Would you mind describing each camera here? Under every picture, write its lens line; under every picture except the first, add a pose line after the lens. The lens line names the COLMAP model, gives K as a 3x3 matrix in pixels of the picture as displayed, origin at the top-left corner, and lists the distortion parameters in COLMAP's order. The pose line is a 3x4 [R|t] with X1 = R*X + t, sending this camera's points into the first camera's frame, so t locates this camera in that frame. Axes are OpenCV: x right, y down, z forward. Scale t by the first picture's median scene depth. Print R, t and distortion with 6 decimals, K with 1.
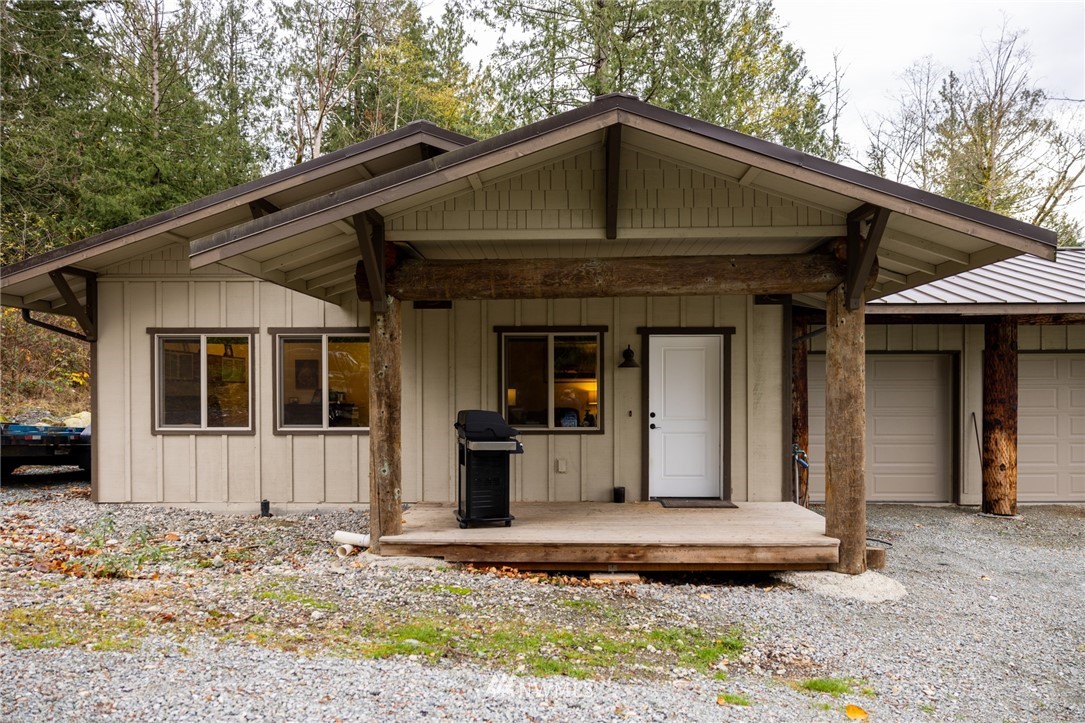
lens RADIAL K [[735.4, 0, 545.4], [0, 735.4, 396.6], [0, 0, 1]] dist [-0.001326, 0.001114]
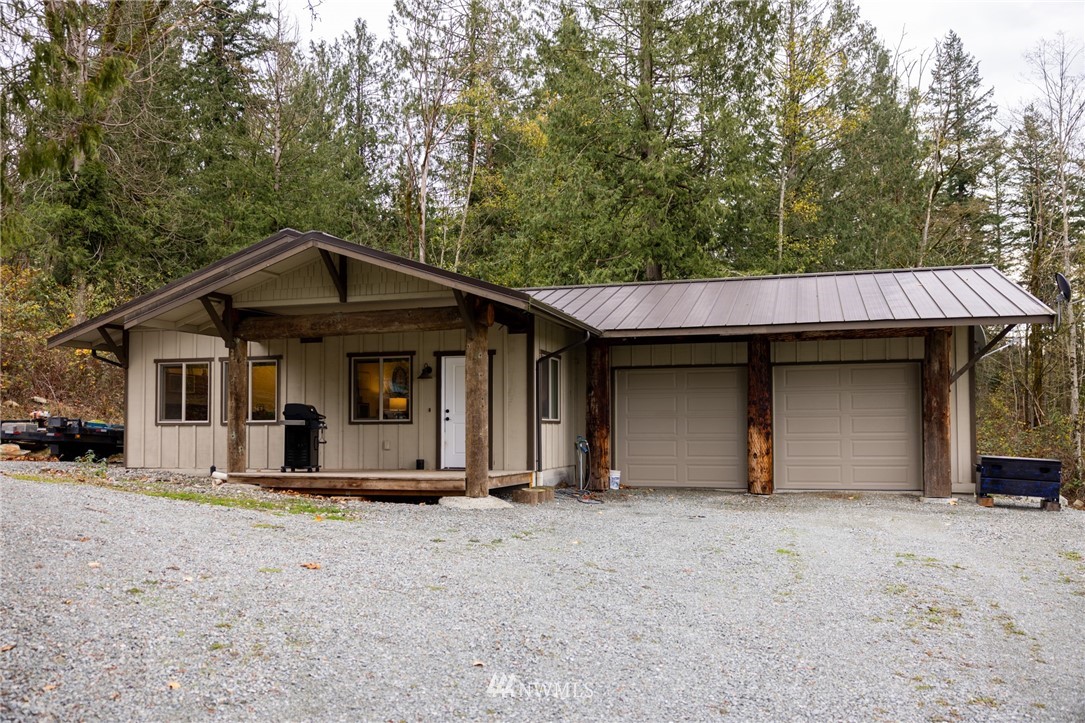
lens RADIAL K [[876.8, 0, 542.3], [0, 876.8, 396.6], [0, 0, 1]] dist [-0.002502, 0.006309]
pose [[0.966096, -0.011055, -0.257946, 0.788383], [-0.000297, 0.999035, -0.043929, 0.073598], [0.258183, 0.042517, 0.965160, -0.642983]]
